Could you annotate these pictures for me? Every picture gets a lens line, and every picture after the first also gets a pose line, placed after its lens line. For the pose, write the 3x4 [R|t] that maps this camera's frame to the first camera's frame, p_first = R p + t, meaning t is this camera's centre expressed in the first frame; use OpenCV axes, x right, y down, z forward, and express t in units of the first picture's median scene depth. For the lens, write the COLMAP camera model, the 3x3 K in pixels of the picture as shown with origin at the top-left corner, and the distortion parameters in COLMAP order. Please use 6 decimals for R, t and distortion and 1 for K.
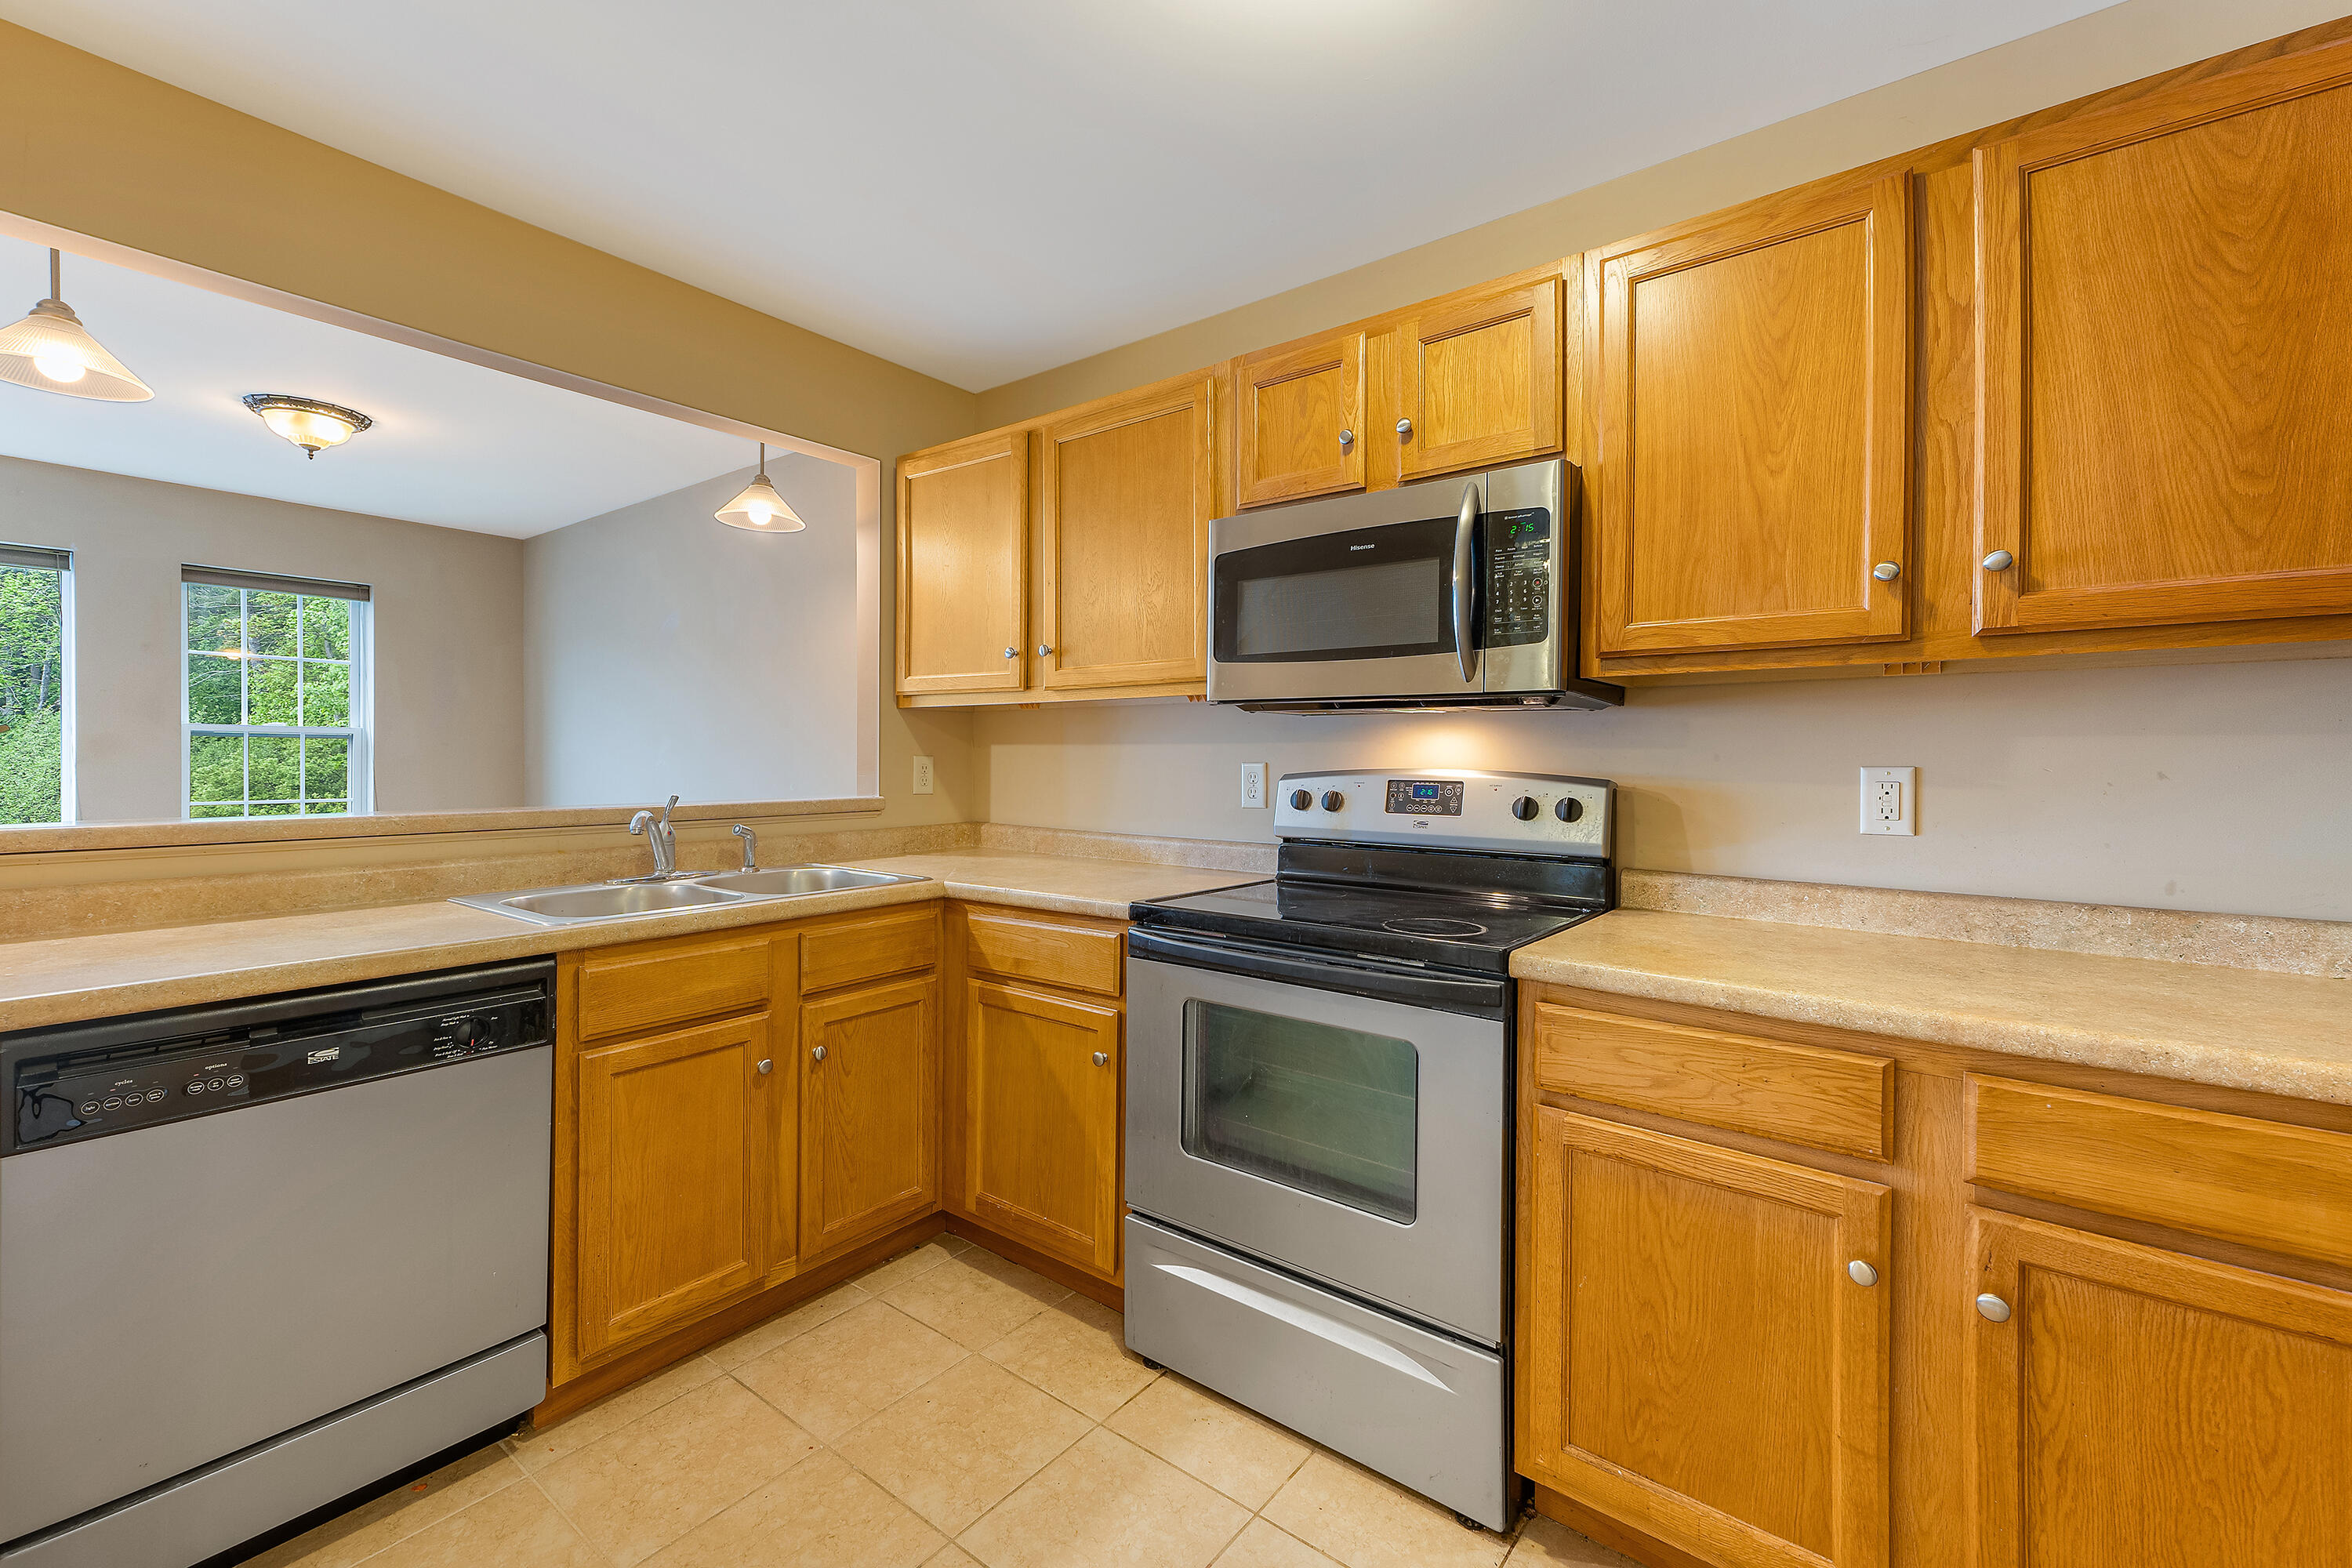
lens RADIAL K [[955.5, 0, 1131.5], [0, 955.5, 768.6], [0, 0, 1]] dist [0.021462, -0.002474]
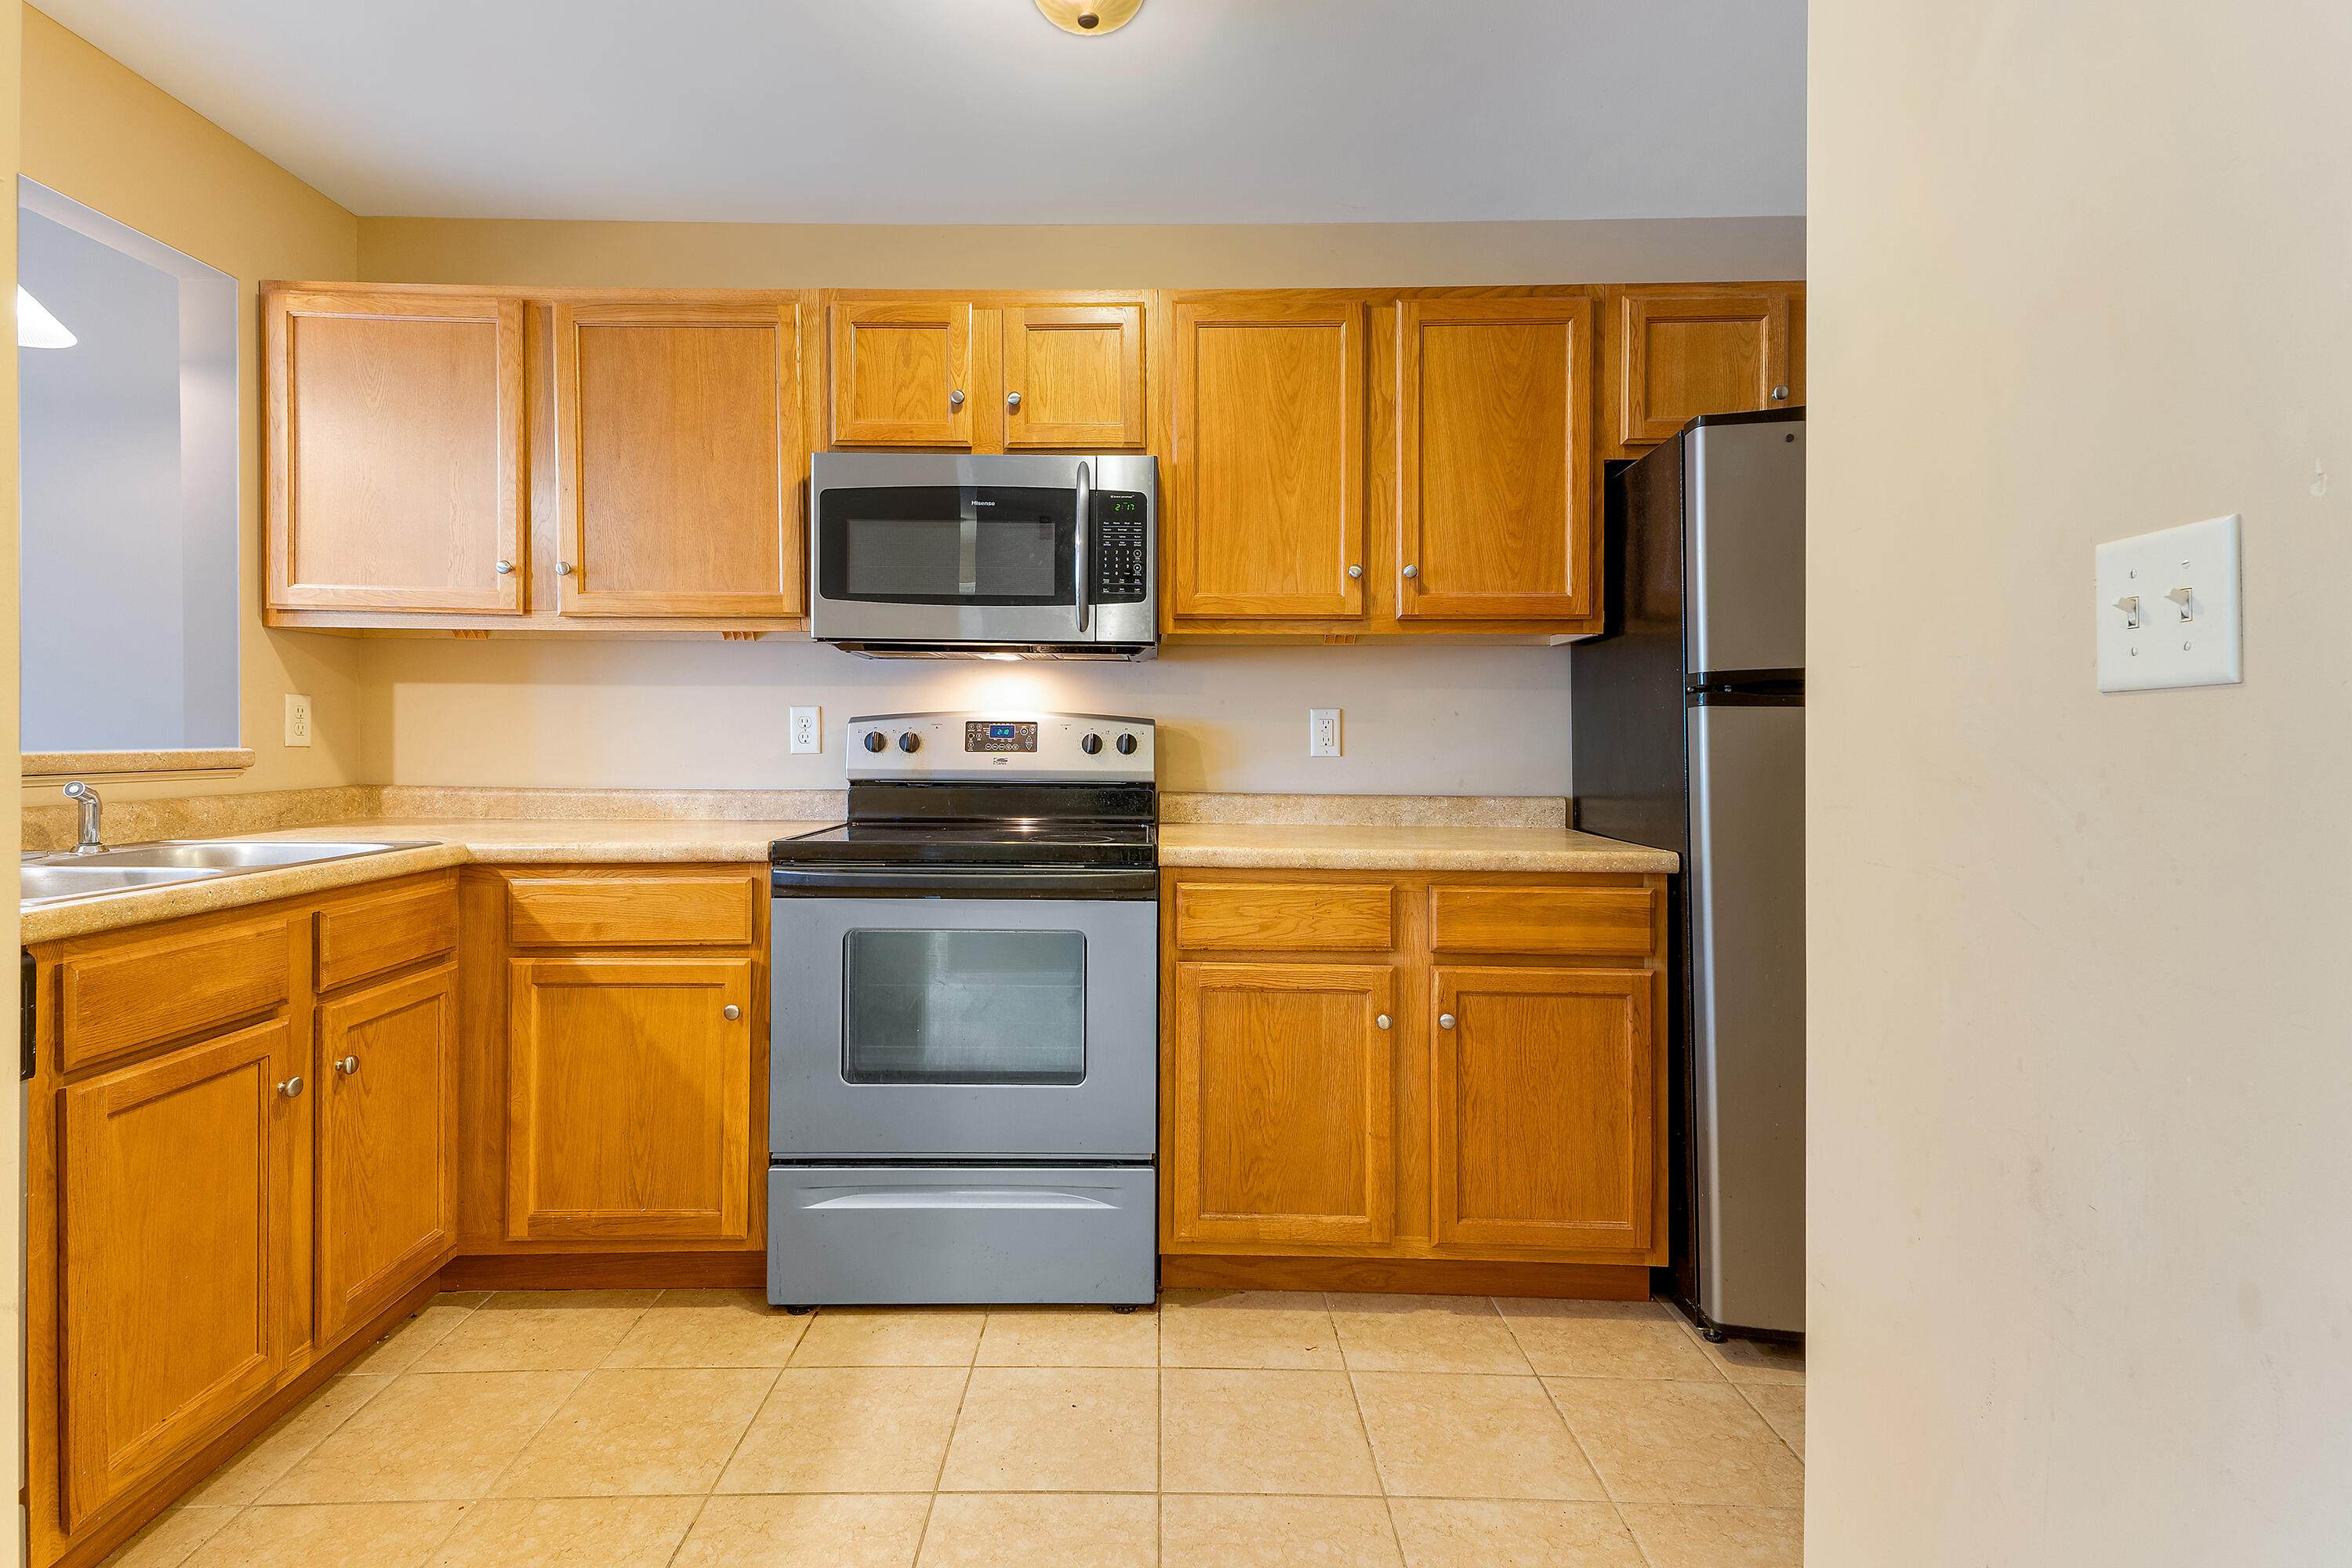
lens RADIAL K [[1159.4, 0, 1060.1], [0, 1159.4, 759.3], [0, 0, 1]] dist [0.039042, -0.004566]
pose [[0.797469, -0.007098, 0.603318, -0.504158], [0.003657, 0.999969, 0.006931, 0.053368], [-0.603349, -0.003321, 0.797470, -0.111907]]
